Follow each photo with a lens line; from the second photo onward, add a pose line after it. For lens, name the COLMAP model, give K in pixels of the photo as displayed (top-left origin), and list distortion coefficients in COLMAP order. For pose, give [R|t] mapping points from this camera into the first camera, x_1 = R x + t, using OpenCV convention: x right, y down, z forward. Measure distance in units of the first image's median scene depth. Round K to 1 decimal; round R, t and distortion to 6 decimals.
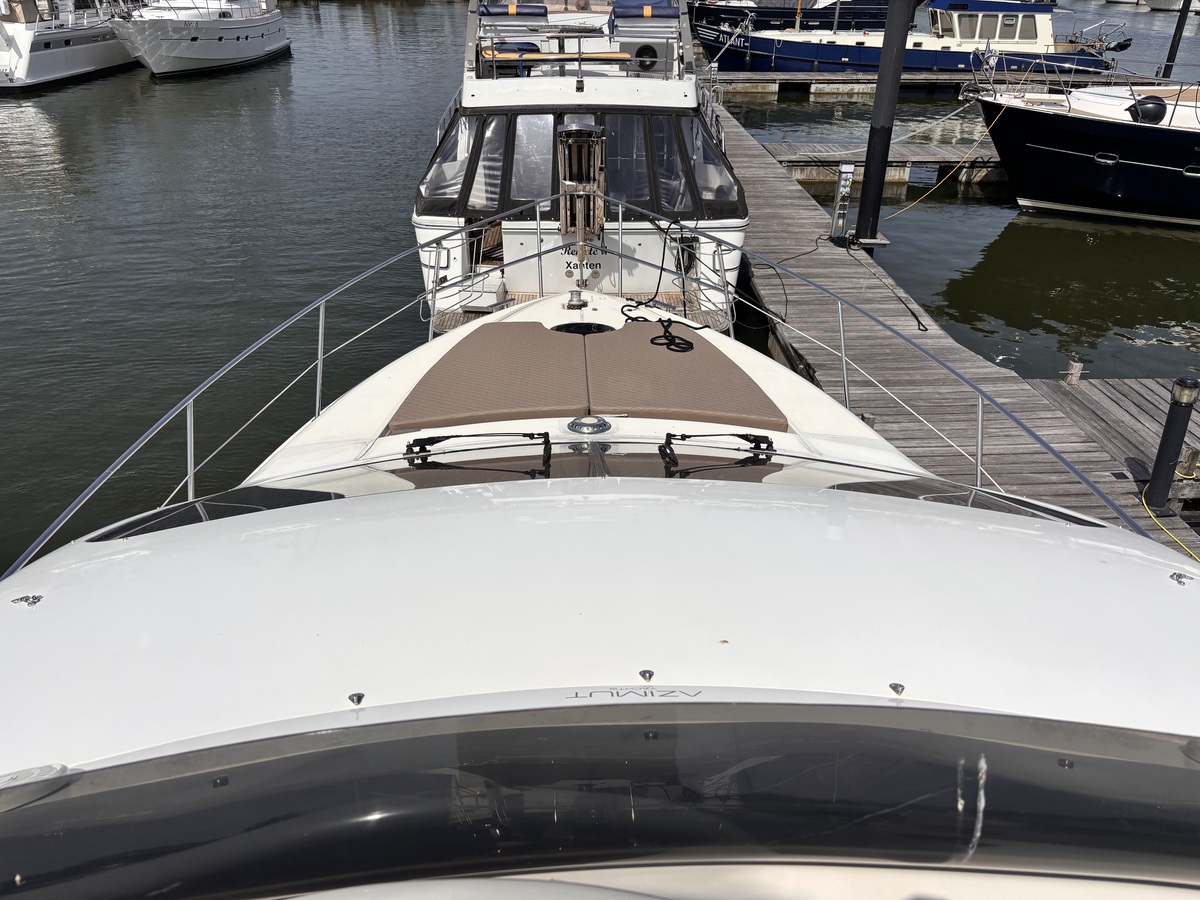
lens RADIAL K [[924.2, 0, 596.1], [0, 924.2, 443.5], [0, 0, 1]] dist [0.023002, -0.005369]
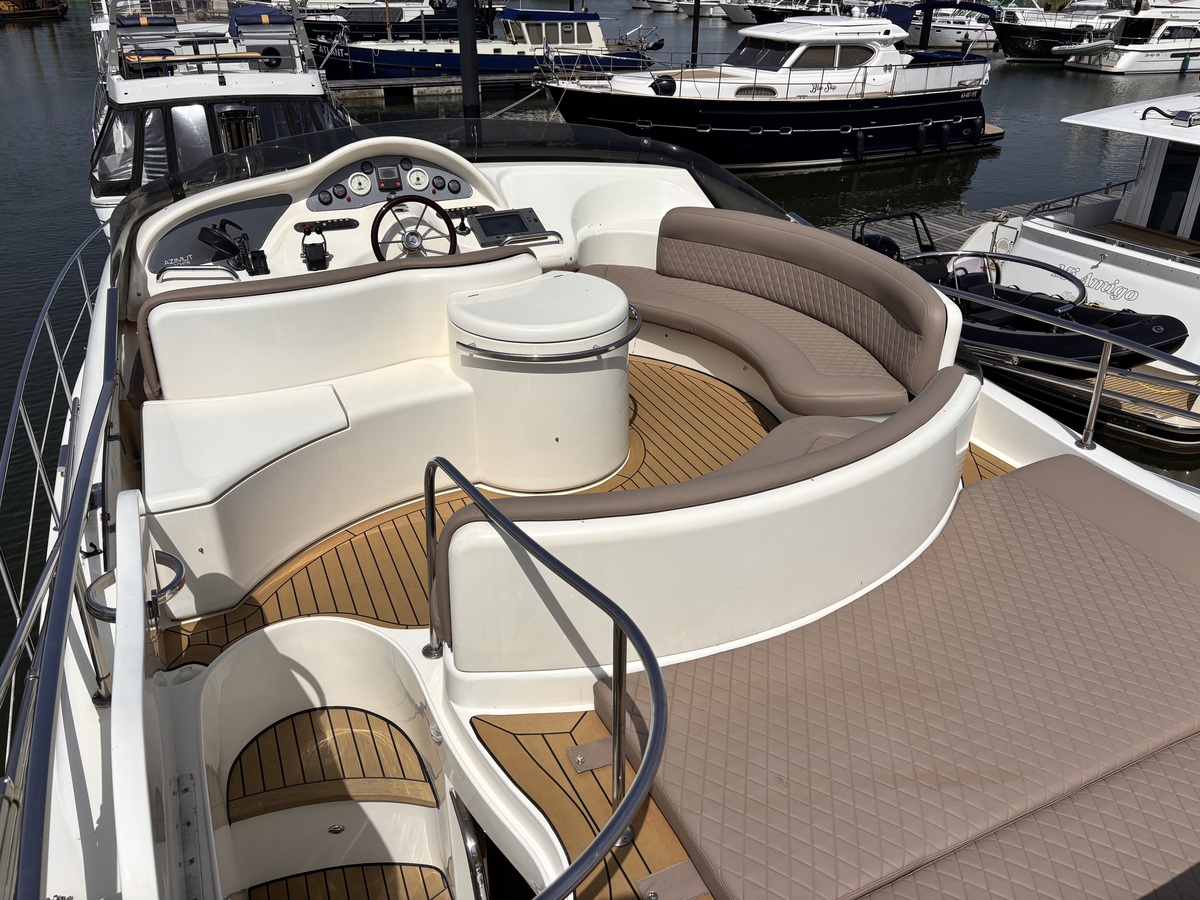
lens RADIAL K [[924.2, 0, 596.1], [0, 924.2, 443.5], [0, 0, 1]] dist [0.023002, -0.005369]
pose [[0.921140, -0.185618, 0.342122, -0.049372], [0.191243, 0.981386, 0.017541, 0.103199], [-0.339010, 0.049271, 0.939492, -0.191735]]
